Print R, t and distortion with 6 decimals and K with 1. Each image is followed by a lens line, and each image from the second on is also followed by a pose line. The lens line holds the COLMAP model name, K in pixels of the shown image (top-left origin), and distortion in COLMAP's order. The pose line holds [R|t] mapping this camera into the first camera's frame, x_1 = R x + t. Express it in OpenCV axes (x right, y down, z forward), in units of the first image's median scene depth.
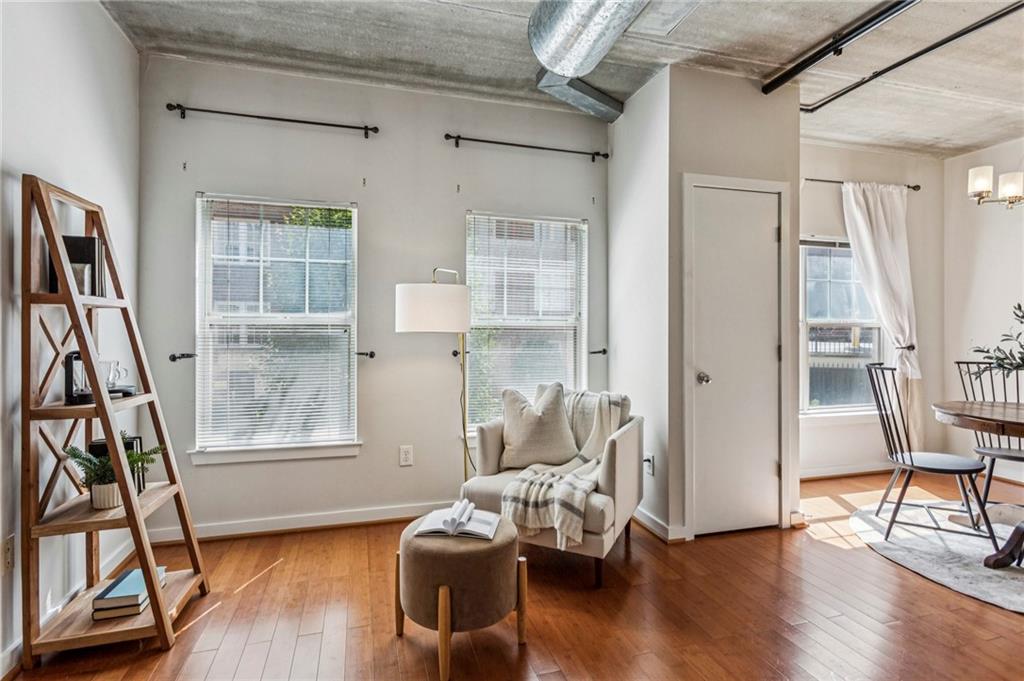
lens RADIAL K [[512.2, 0, 509.8], [0, 512.2, 334.9], [0, 0, 1]] dist [0.000531, 0.000063]
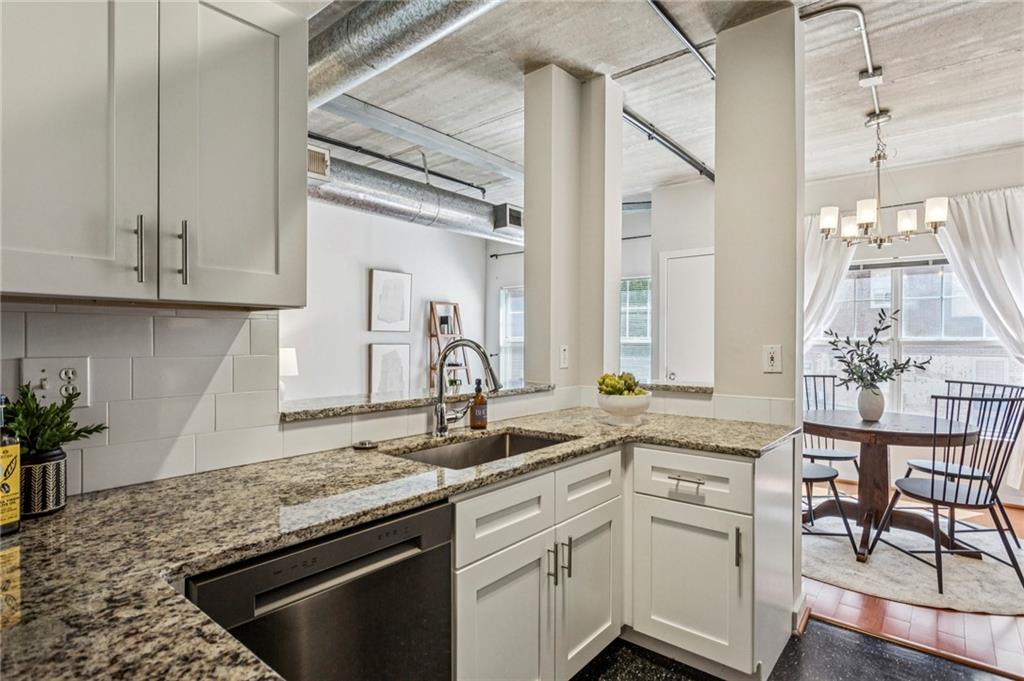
lens RADIAL K [[517.3, 0, 511.9], [0, 517.3, 341.7], [0, 0, 1]] dist [0.000351, 0.001067]
pose [[0.559298, 0.006119, -0.828944, 1.126601], [-0.006744, 0.999973, 0.002831, -0.022265], [0.828939, 0.004007, 0.559324, -0.258148]]
